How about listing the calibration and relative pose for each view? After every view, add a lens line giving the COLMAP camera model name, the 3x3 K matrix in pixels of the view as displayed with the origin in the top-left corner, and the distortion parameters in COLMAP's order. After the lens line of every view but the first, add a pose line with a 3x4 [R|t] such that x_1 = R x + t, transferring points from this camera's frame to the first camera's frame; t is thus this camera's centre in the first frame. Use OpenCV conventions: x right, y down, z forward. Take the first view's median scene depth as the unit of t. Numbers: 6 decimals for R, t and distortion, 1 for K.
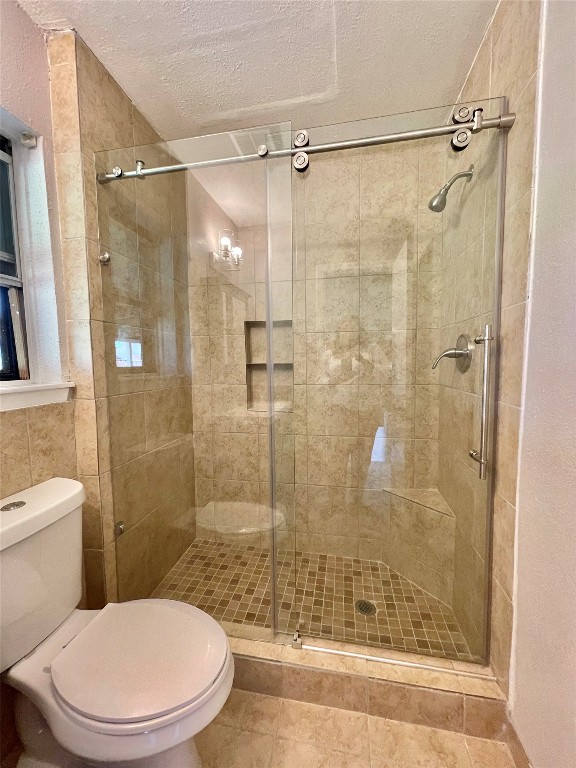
lens RADIAL K [[308.8, 0, 287.7], [0, 308.8, 384.7], [0, 0, 1]] dist [-0.003970, 0.000685]
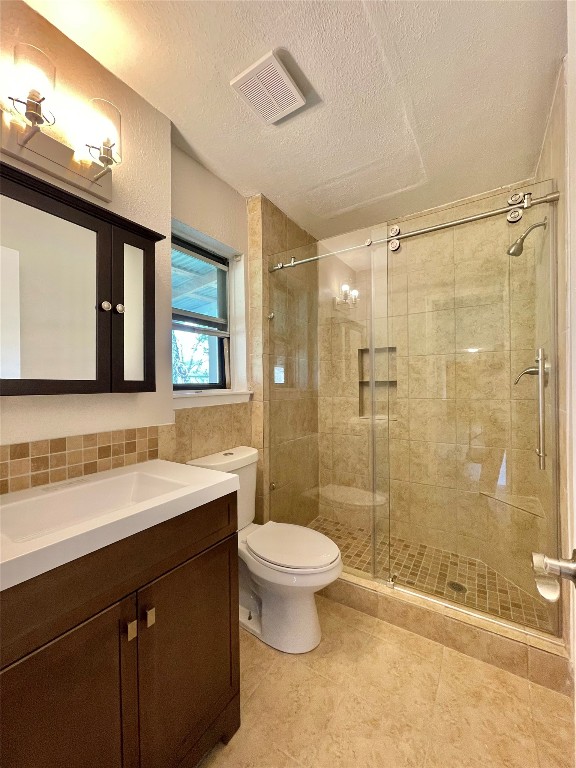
lens RADIAL K [[308.8, 0, 288.9], [0, 308.8, 386.5], [0, 0, 1]] dist [-0.003970, 0.000685]
pose [[0.928214, 0.005438, -0.372008, 0.113898], [-0.029300, 0.997856, -0.058521, 0.059189], [0.370892, 0.065220, 0.926383, -0.476213]]
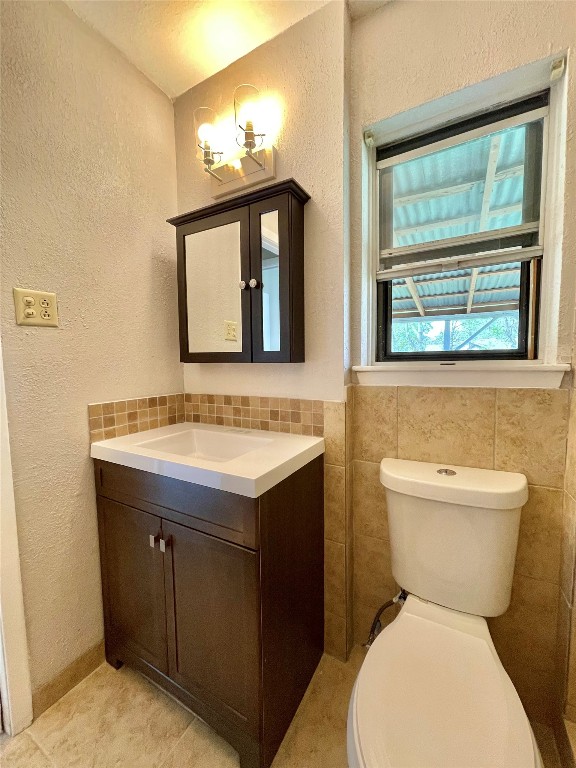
lens RADIAL K [[308.8, 0, 285.1], [0, 308.8, 387.2], [0, 0, 1]] dist [-0.003970, 0.000685]
pose [[-0.315856, 0.100862, -0.943431, 0.226642], [-0.053317, 0.990876, 0.123784, -0.009911], [0.947308, 0.089399, -0.307597, 0.568760]]
